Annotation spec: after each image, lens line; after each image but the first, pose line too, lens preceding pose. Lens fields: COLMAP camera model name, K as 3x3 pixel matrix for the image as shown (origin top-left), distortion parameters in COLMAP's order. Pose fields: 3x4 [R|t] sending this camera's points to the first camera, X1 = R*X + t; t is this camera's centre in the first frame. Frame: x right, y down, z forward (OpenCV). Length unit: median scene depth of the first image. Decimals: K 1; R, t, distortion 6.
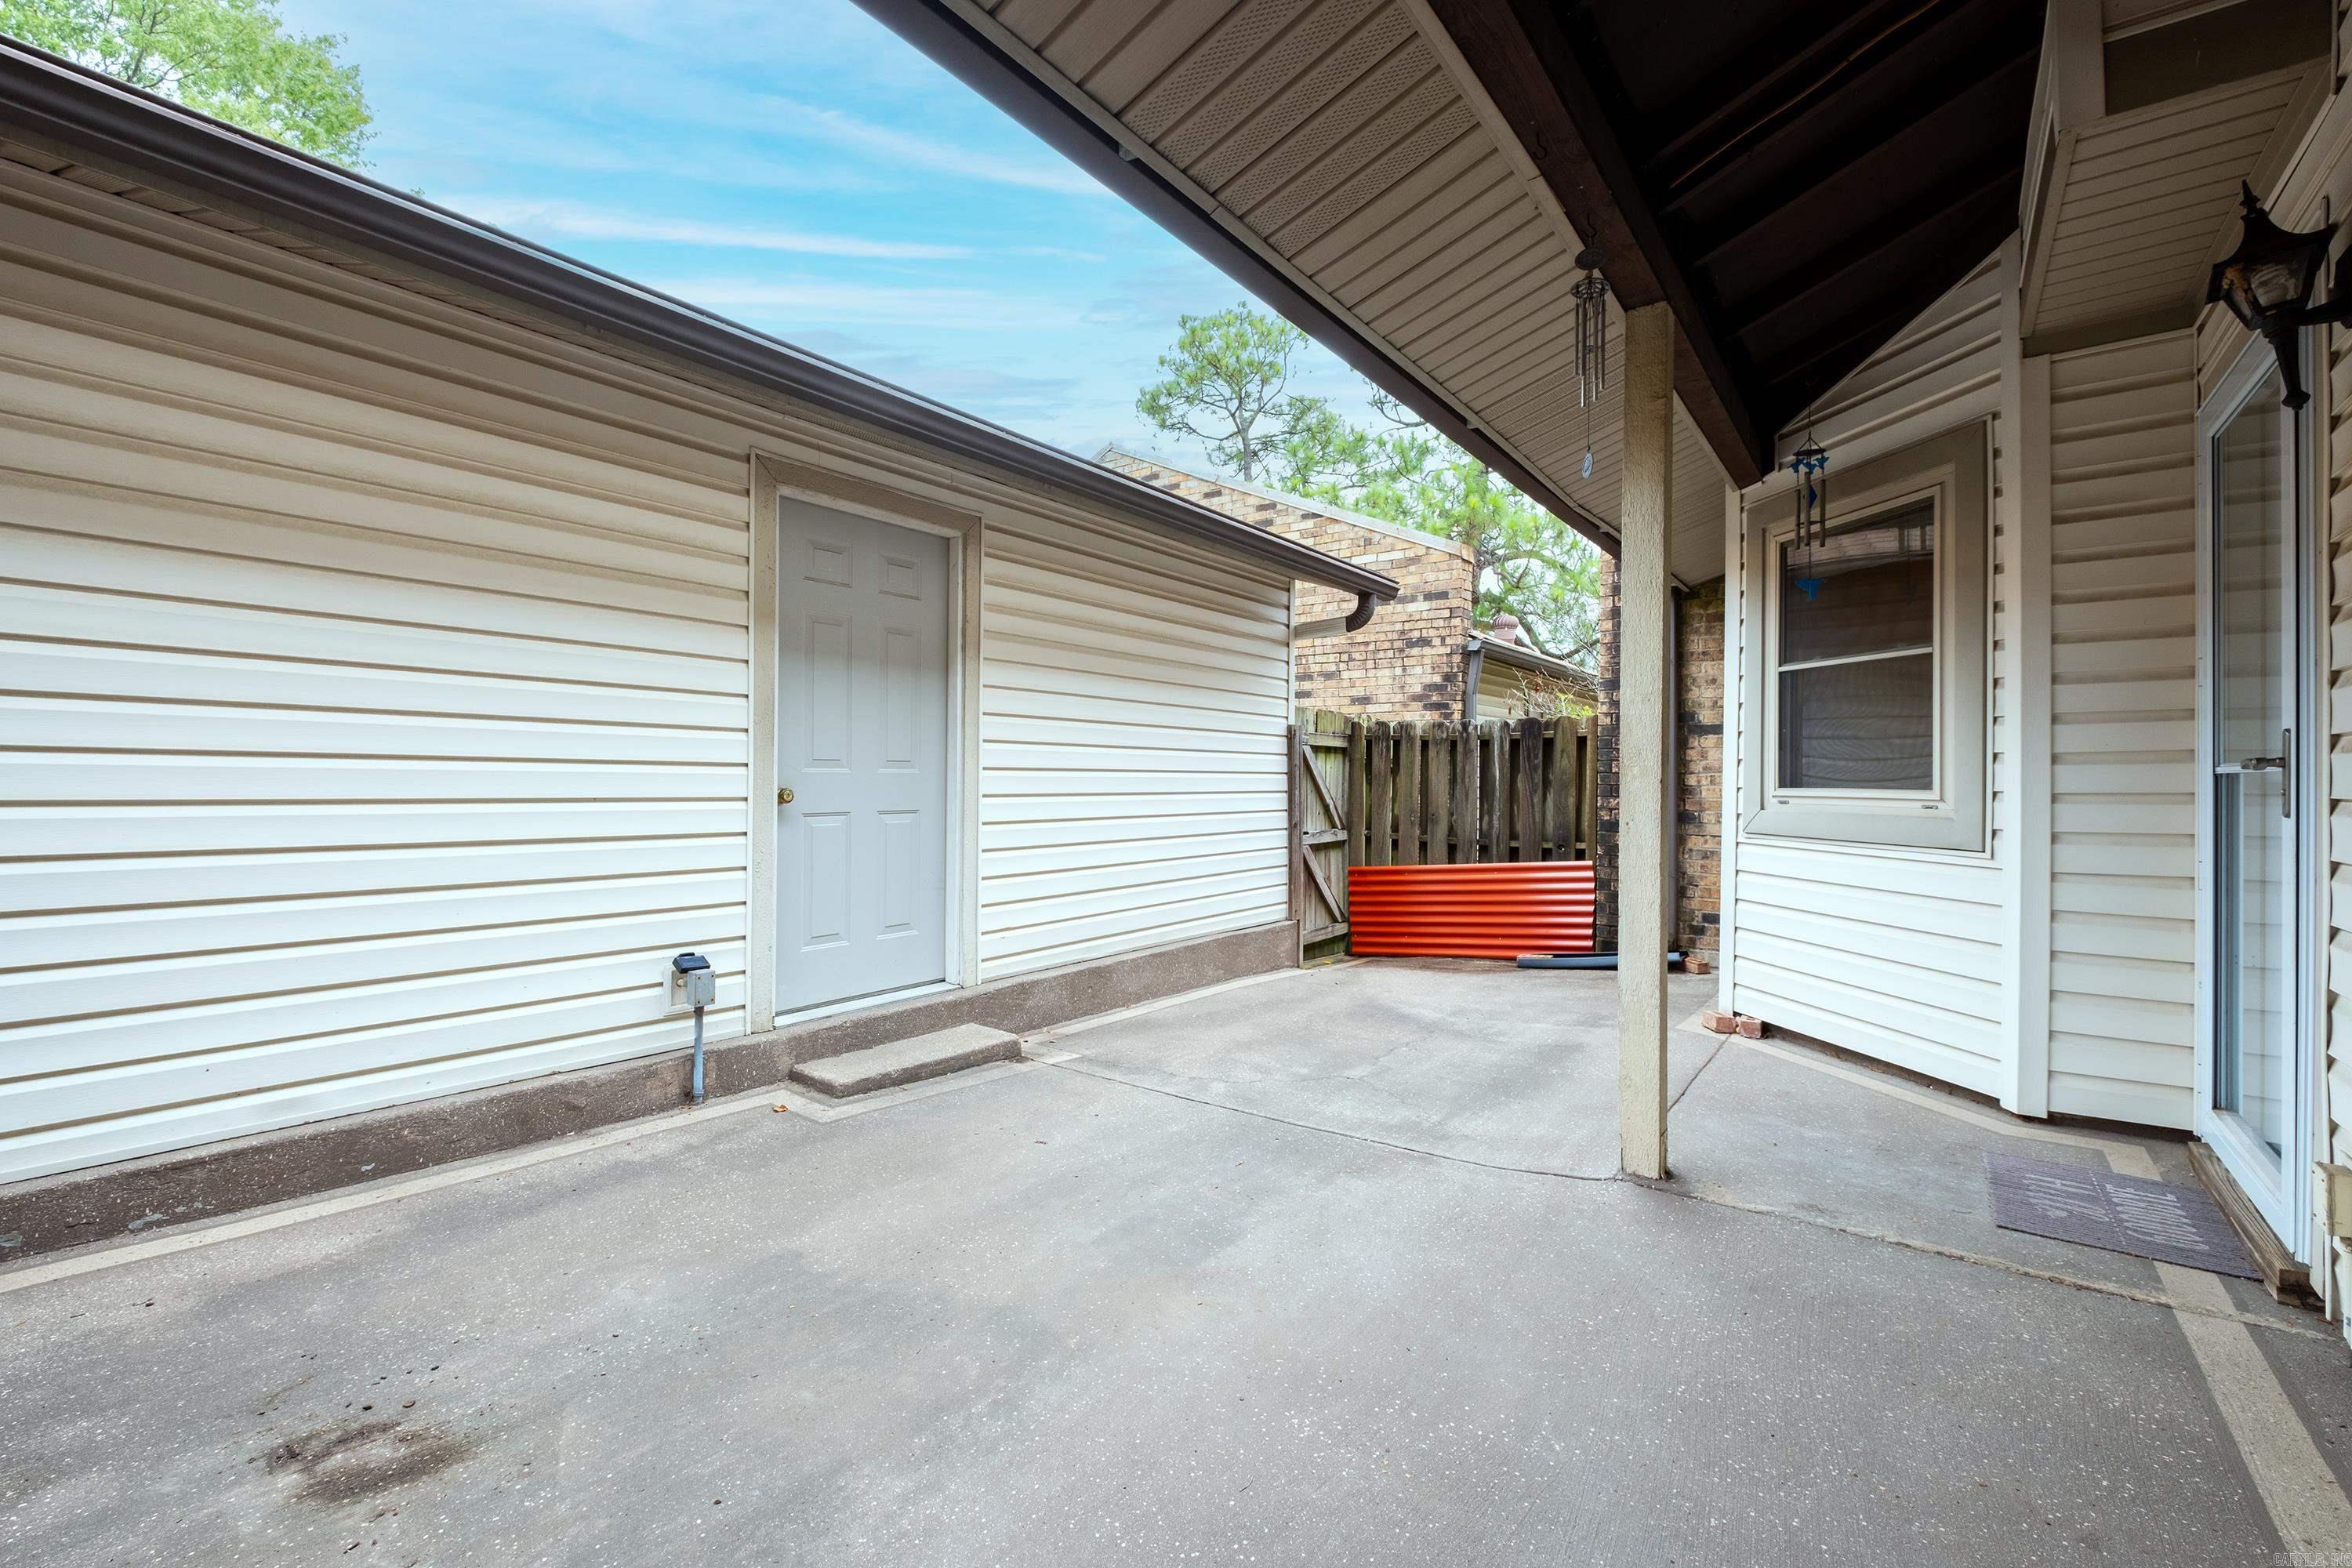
lens RADIAL K [[1005.9, 0, 1183.1], [0, 1005.9, 779.5], [0, 0, 1]] dist [-0.002749, -0.001345]
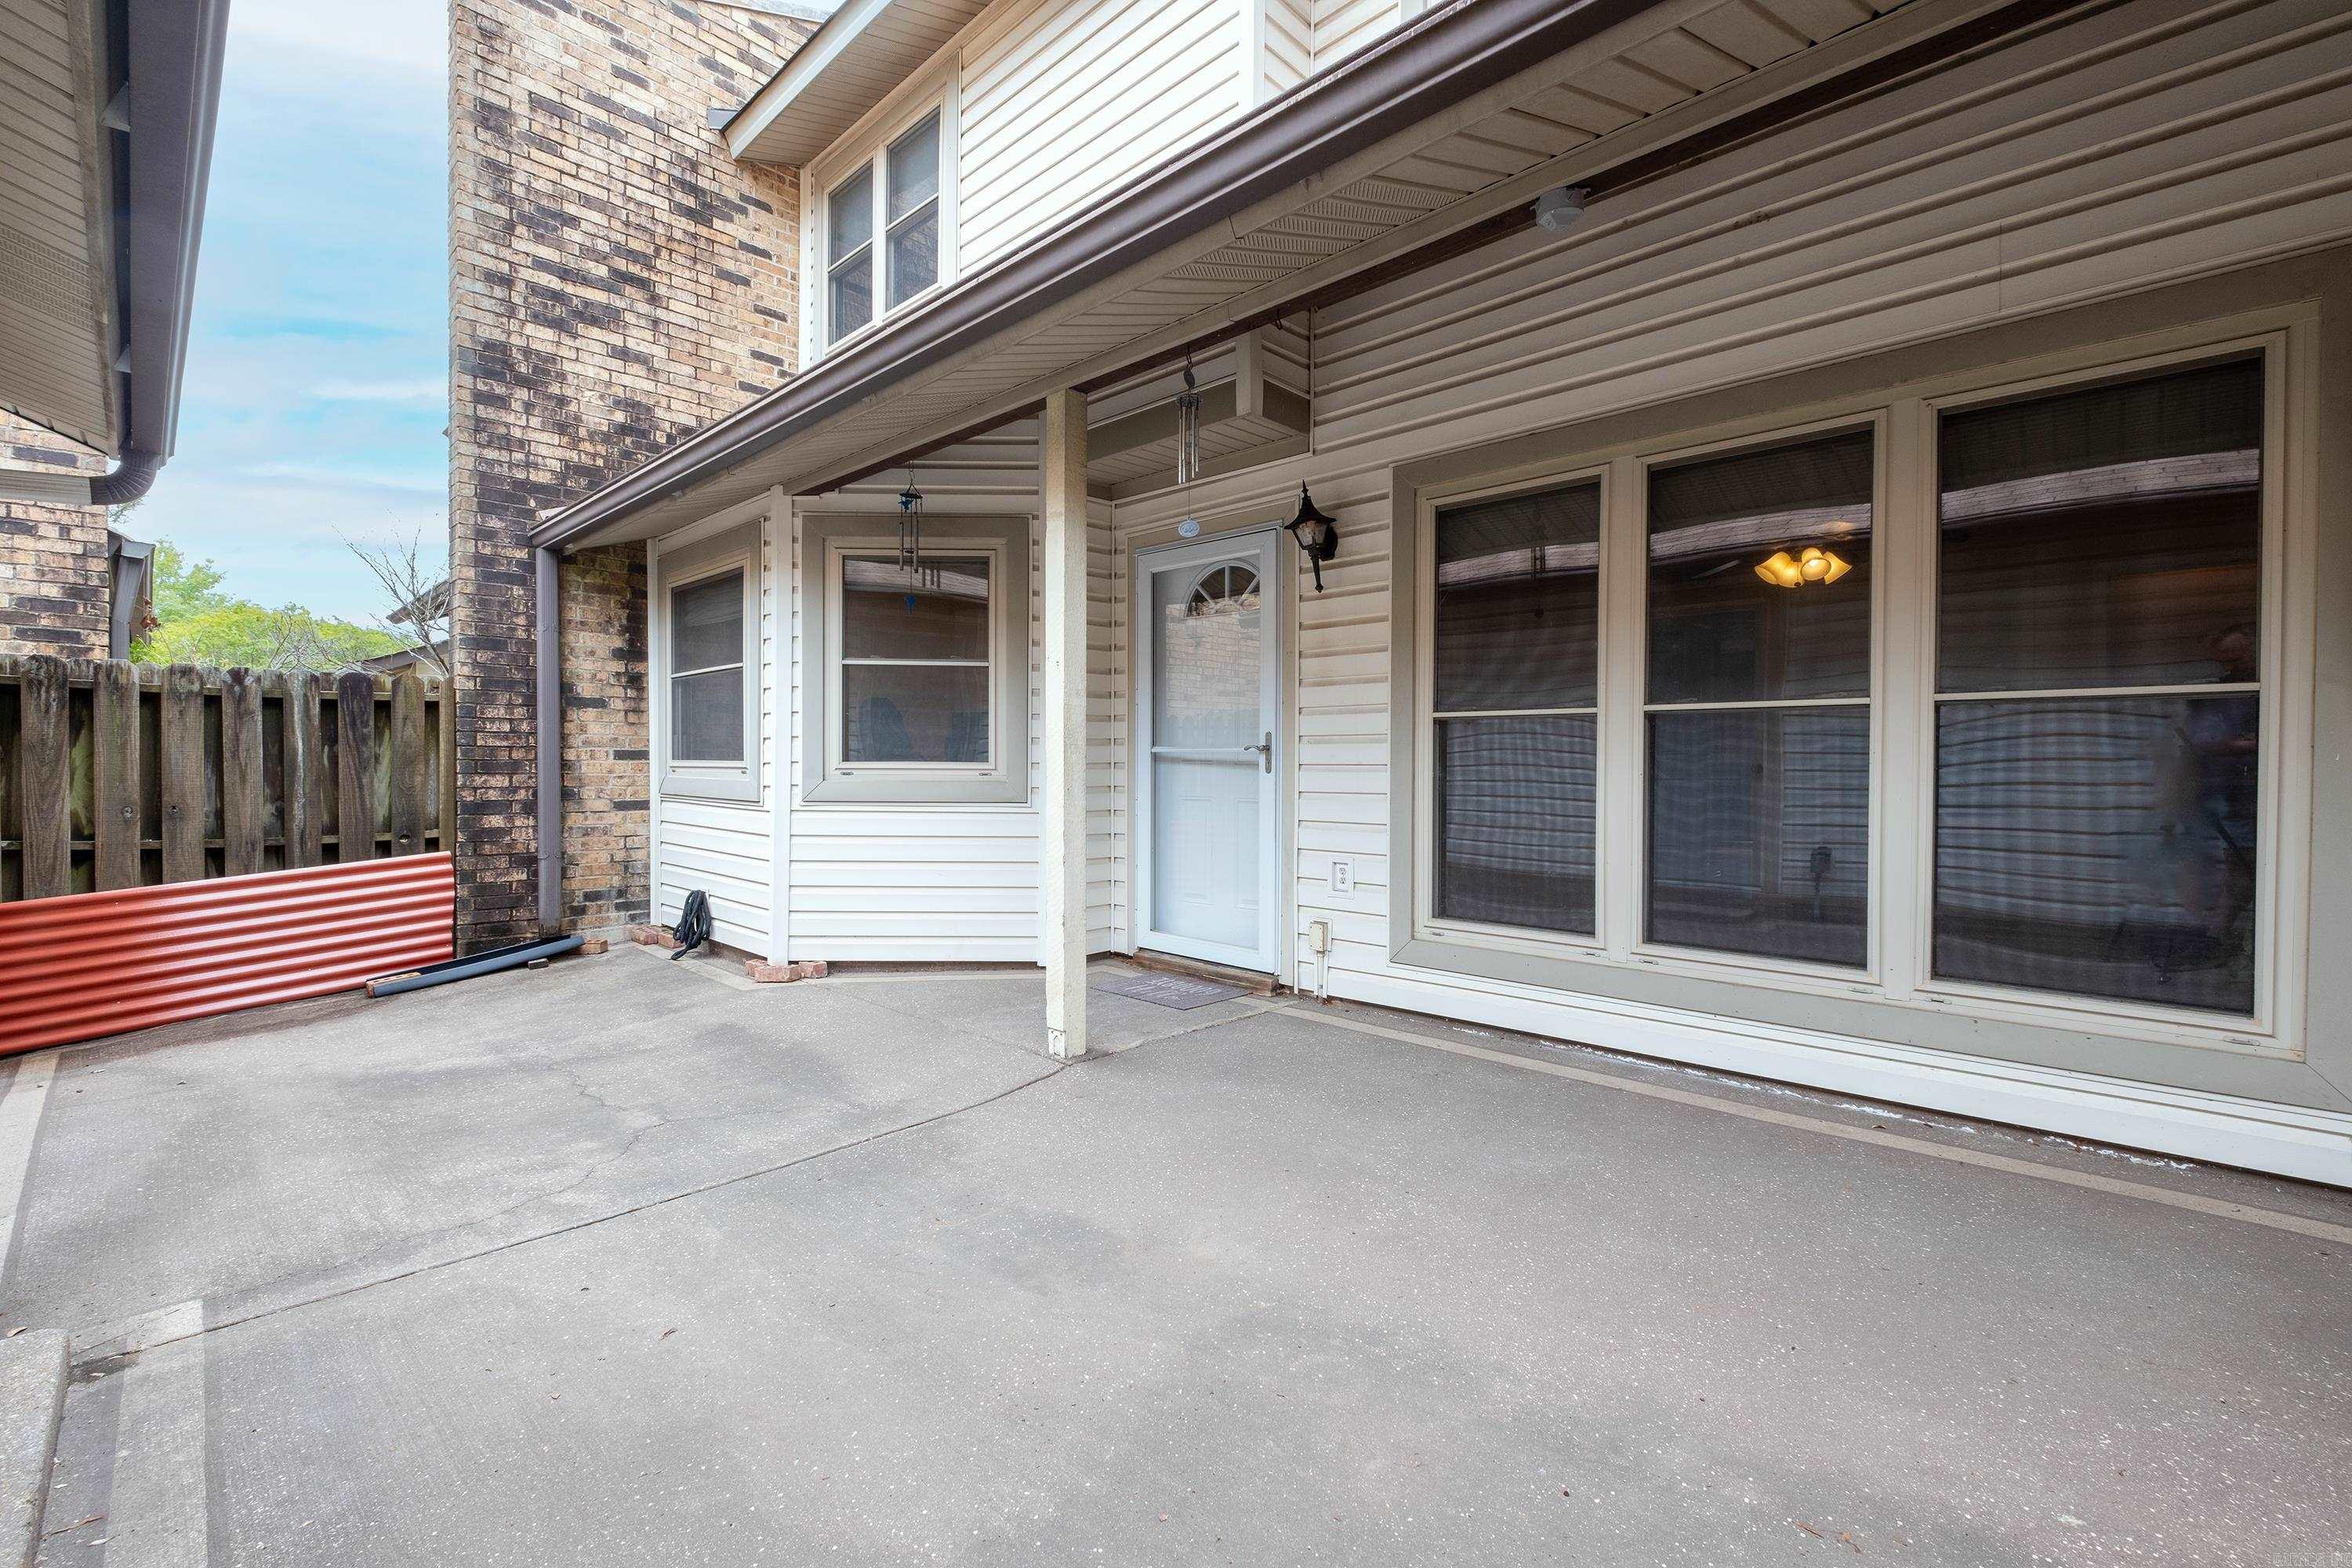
lens RADIAL K [[1005.9, 0, 1172.0], [0, 1005.9, 781.7], [0, 0, 1]] dist [-0.002749, -0.001345]
pose [[0.133478, -0.025562, 0.990722, -0.530152], [-0.002002, 0.999658, 0.026062, 0.000312], [-0.991050, -0.005462, 0.133381, 0.452865]]
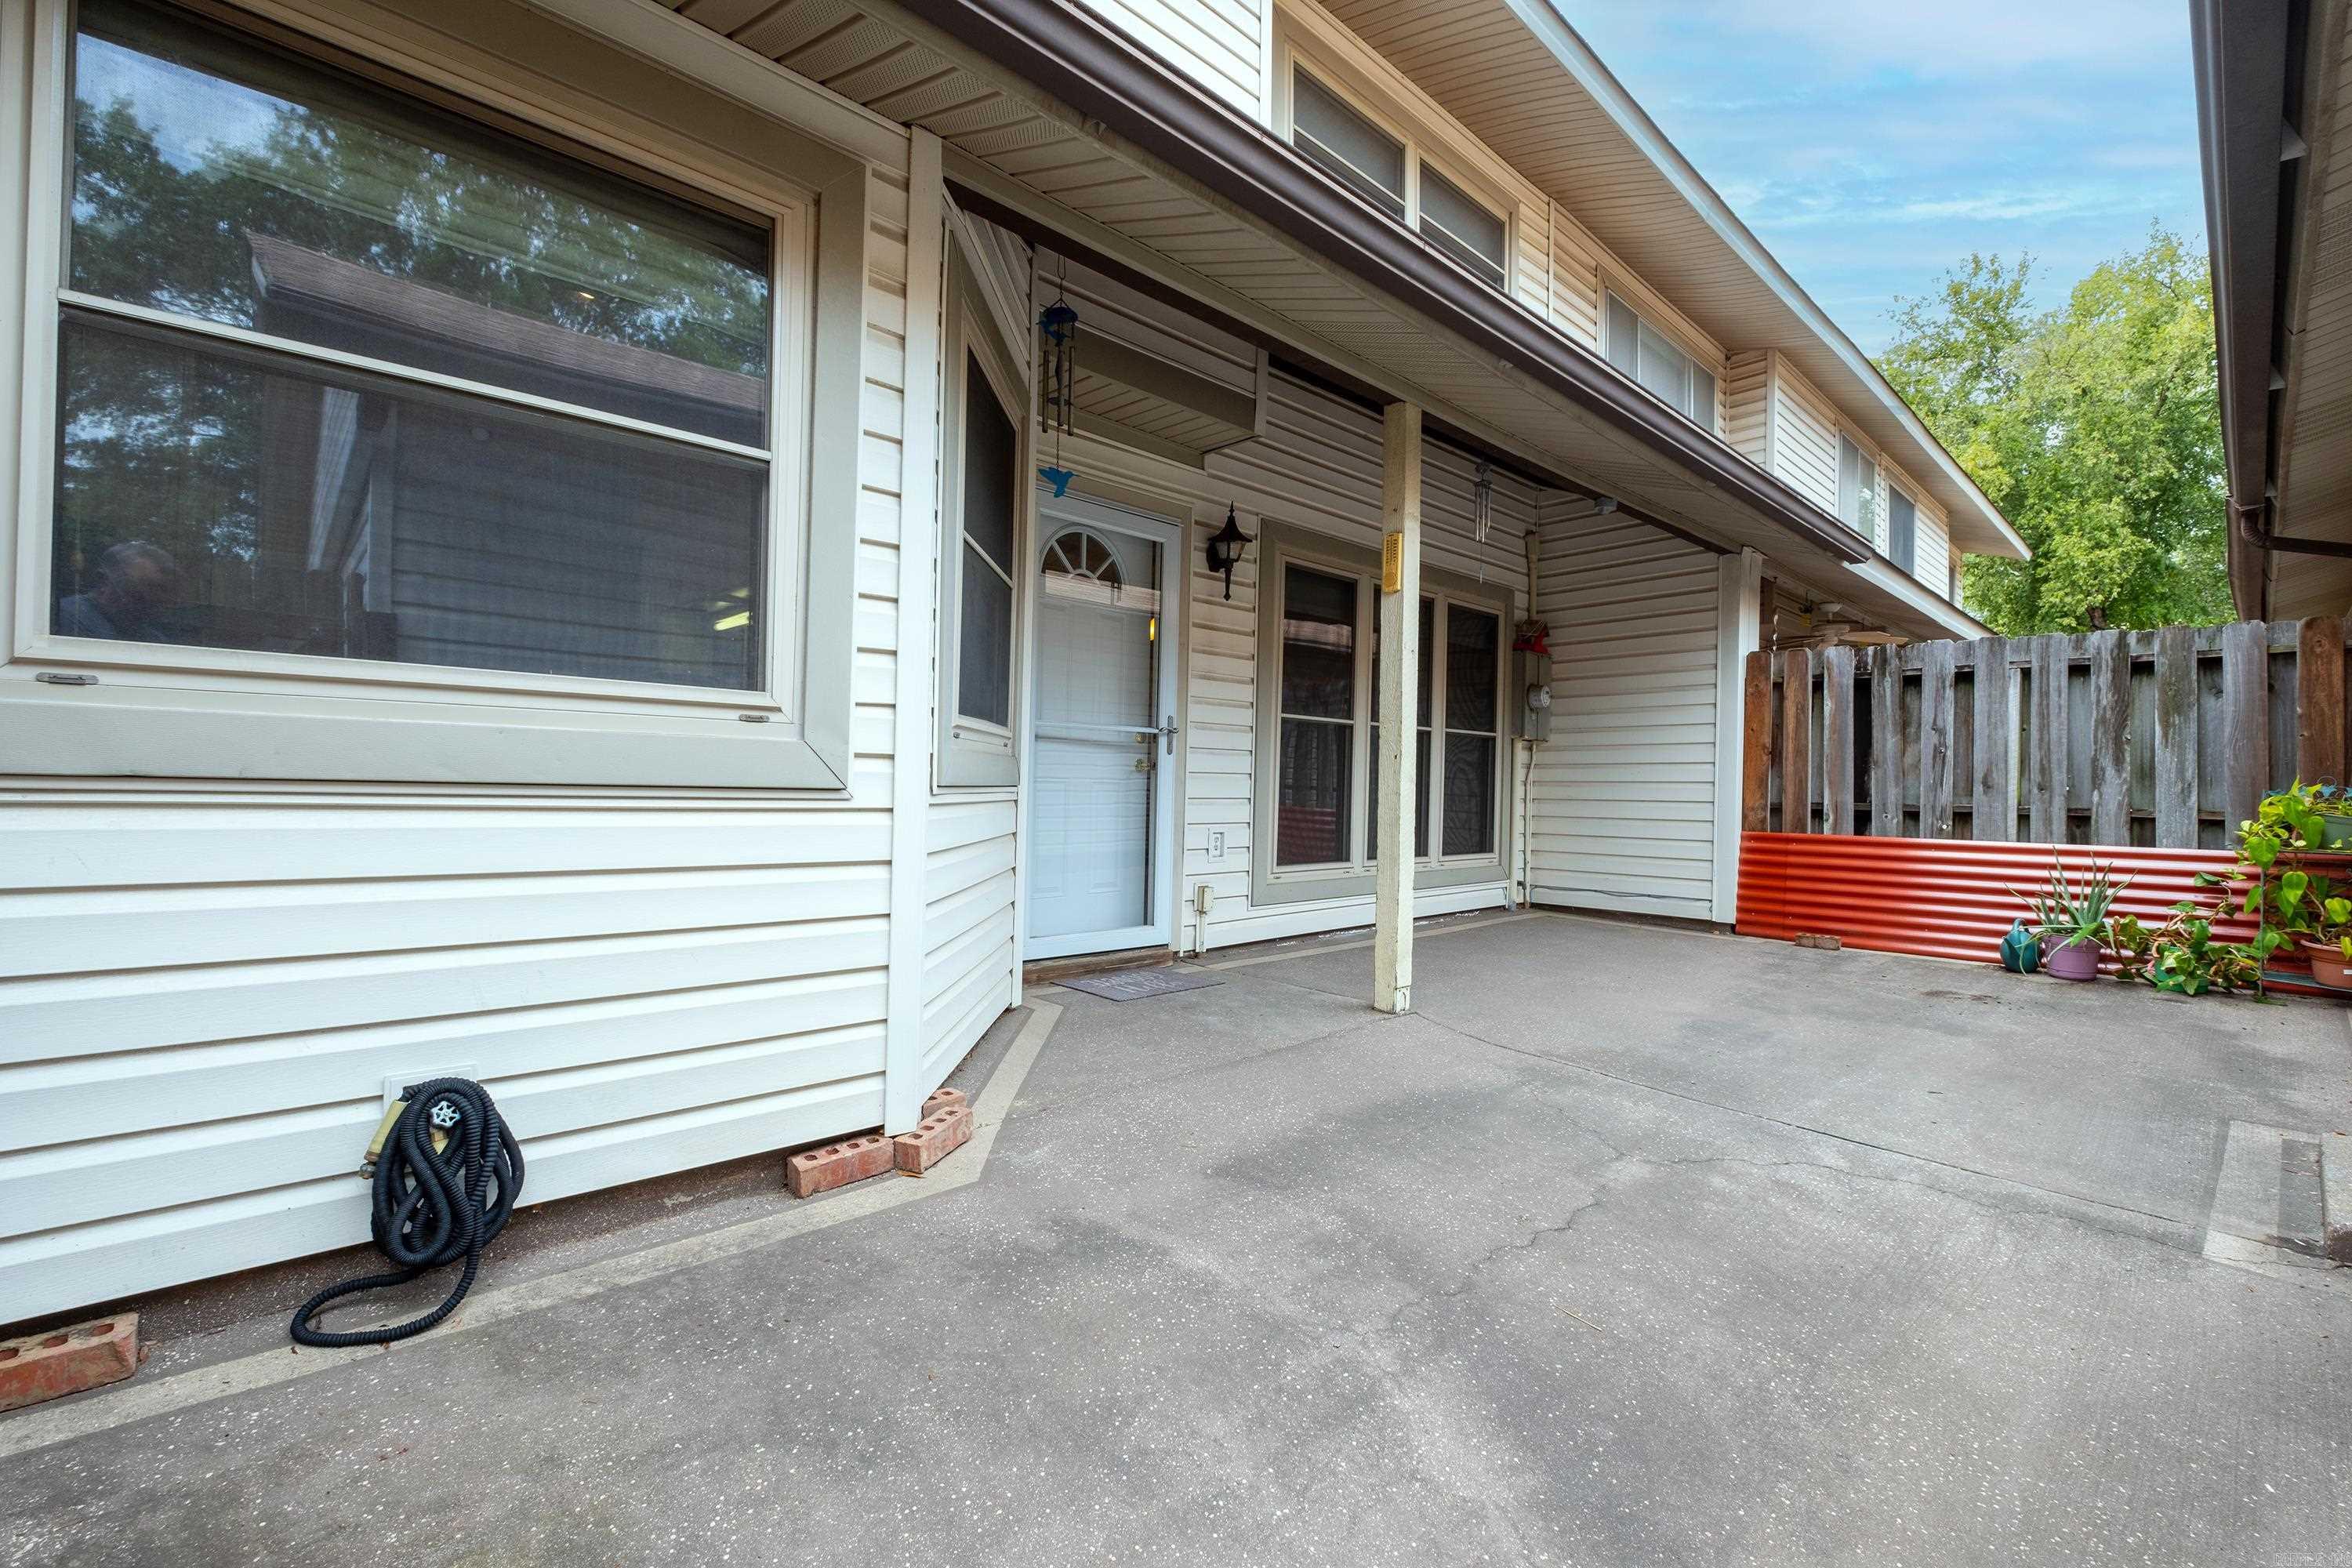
lens RADIAL K [[1005.9, 0, 1181.3], [0, 1005.9, 774.3], [0, 0, 1]] dist [-0.002749, -0.001345]
pose [[-0.983045, -0.028855, 0.181080, 0.329405], [-0.030289, 0.999528, -0.005157, 0.046784], [-0.180846, -0.010554, -0.983455, 1.609024]]
